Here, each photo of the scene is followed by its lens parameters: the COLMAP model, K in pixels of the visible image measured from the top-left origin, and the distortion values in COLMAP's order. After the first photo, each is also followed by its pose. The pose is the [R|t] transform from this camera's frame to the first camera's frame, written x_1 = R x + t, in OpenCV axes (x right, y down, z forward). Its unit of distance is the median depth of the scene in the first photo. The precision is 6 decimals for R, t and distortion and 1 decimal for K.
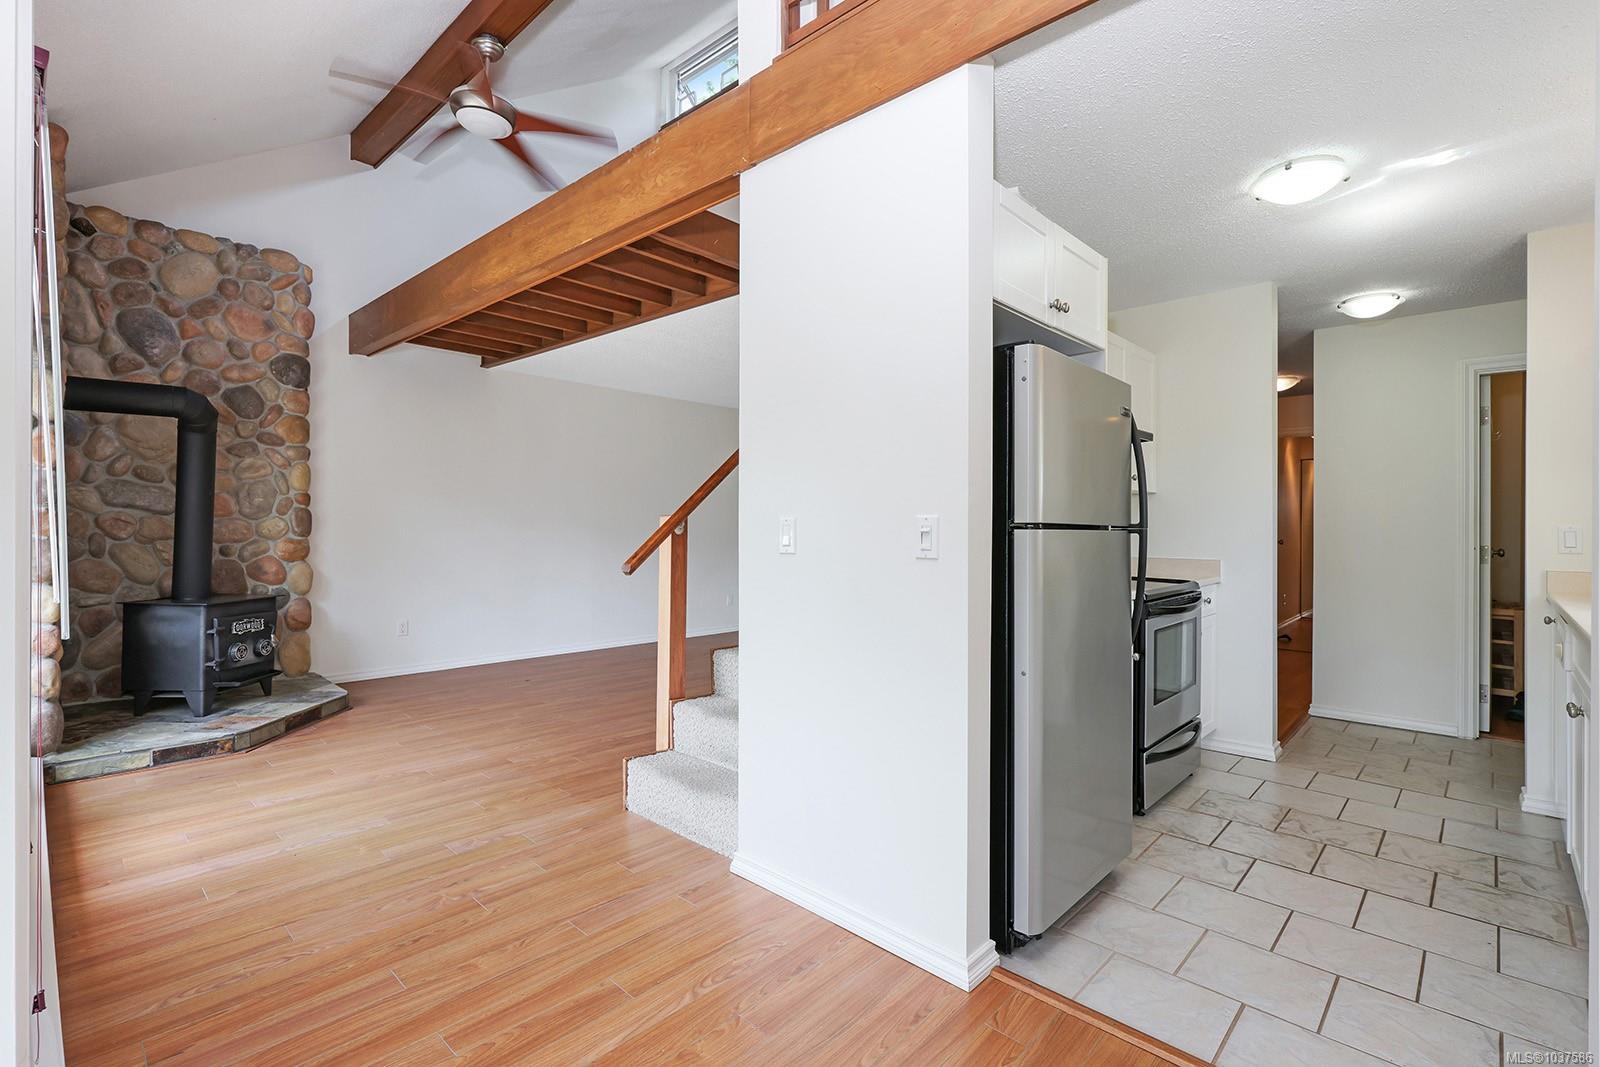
lens RADIAL K [[734.9, 0, 763.5], [0, 734.9, 523.8], [0, 0, 1]] dist [-0.001175, 0.000426]
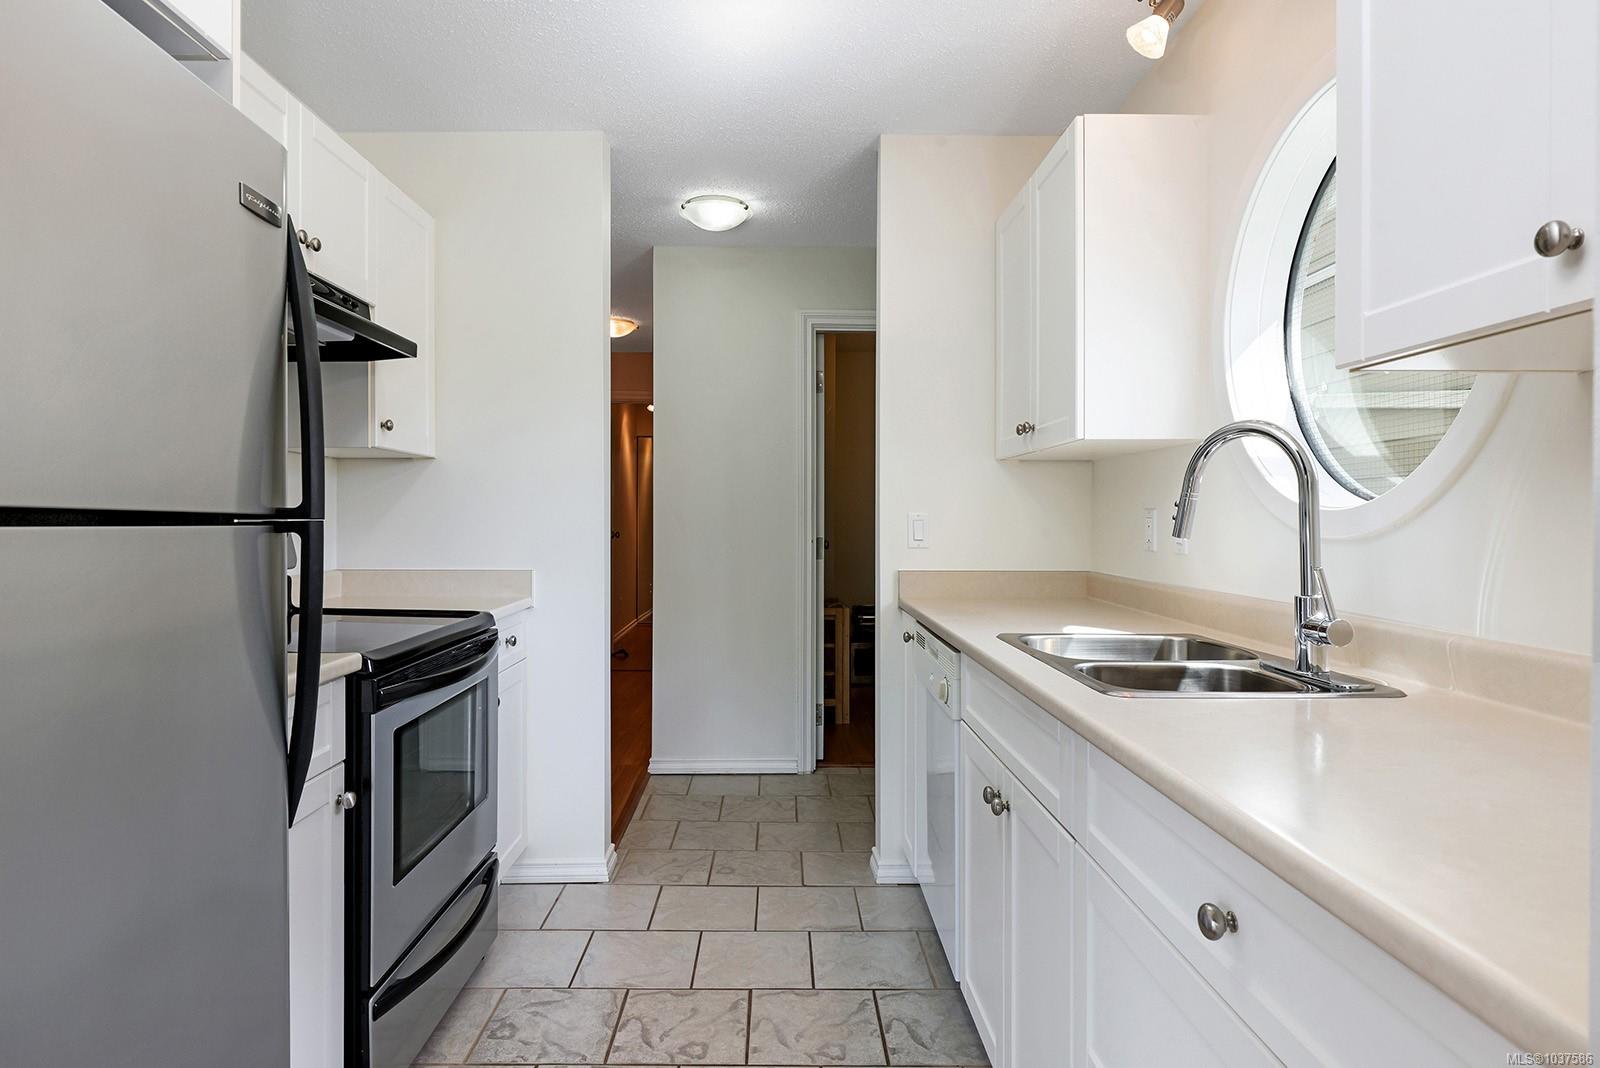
lens RADIAL K [[934.2, 0, 797.0], [0, 934.2, 522.7], [0, 0, 1]] dist [0.007219, 0.000350]
pose [[0.694243, -0.007224, 0.719704, 0.235002], [-0.002256, 0.999923, 0.012213, 0.000895], [-0.719737, -0.010102, 0.694173, 0.330611]]
